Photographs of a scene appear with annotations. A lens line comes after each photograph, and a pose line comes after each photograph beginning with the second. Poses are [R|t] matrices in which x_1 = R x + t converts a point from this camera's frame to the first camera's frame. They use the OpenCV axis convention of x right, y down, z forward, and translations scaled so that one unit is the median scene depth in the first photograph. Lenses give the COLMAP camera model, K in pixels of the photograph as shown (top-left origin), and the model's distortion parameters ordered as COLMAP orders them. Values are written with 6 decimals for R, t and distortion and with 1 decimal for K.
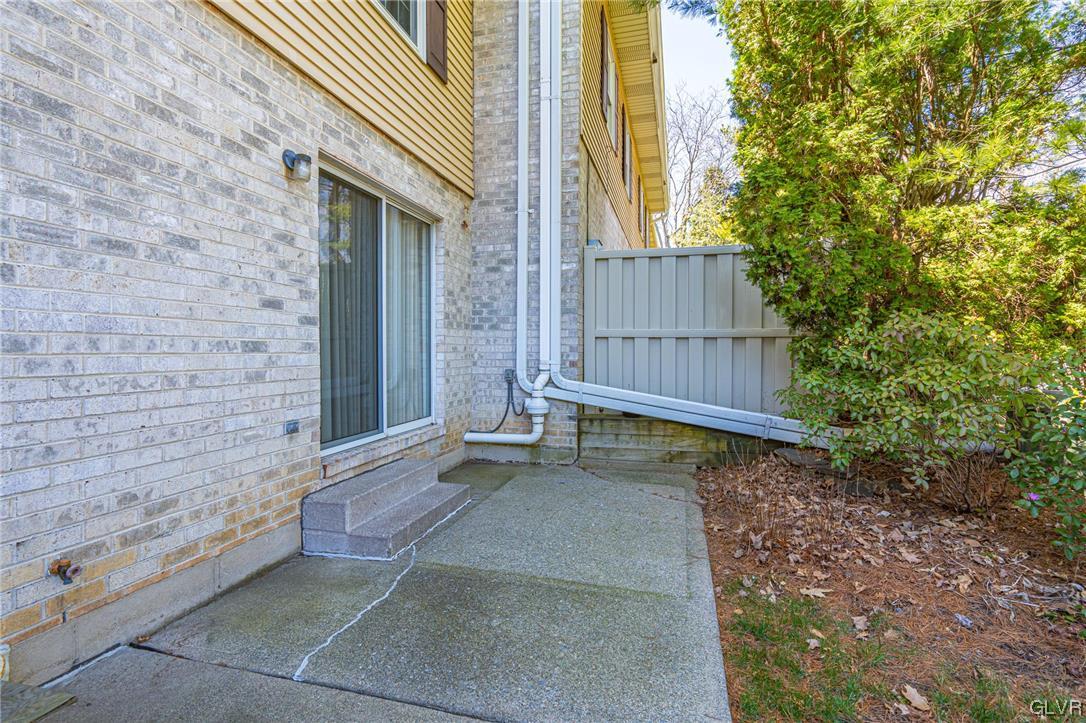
lens RADIAL K [[503.1, 0, 541.9], [0, 503.1, 363.0], [0, 0, 1]] dist [-0.002602, 0.004032]
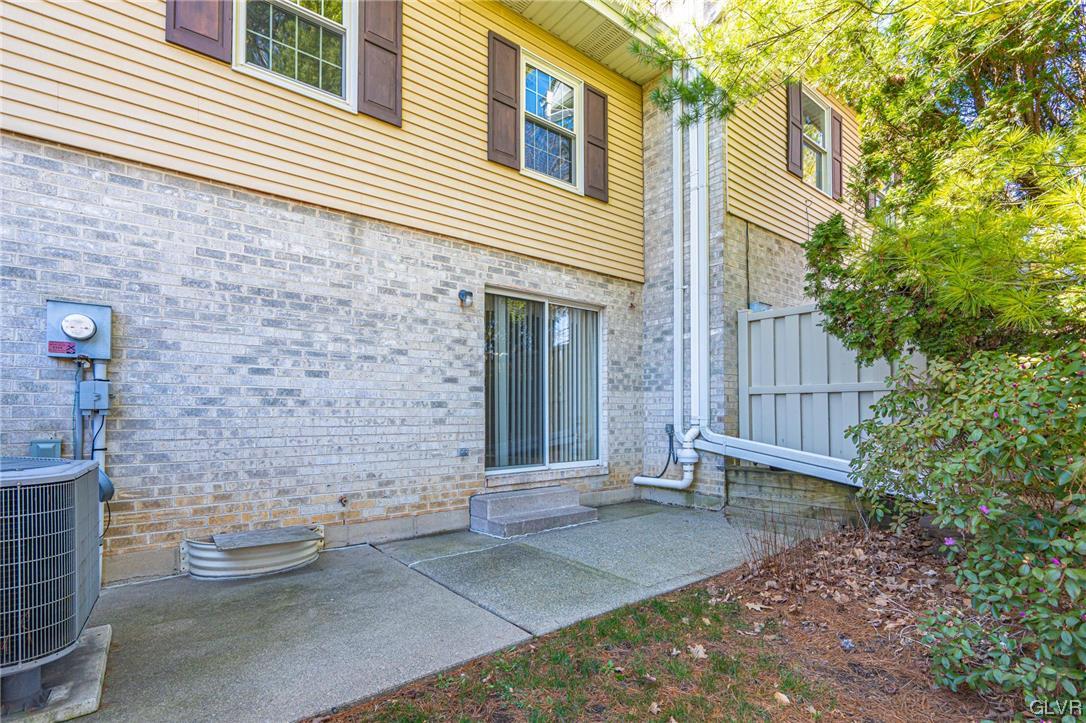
lens RADIAL K [[503.1, 0, 547.0], [0, 503.1, 411.4], [0, 0, 1]] dist [-0.002602, 0.004032]
pose [[0.810515, -0.009652, -0.585639, 0.640657], [-0.009635, 0.999509, -0.029808, 0.033828], [0.585639, 0.029803, 0.810024, -0.183528]]
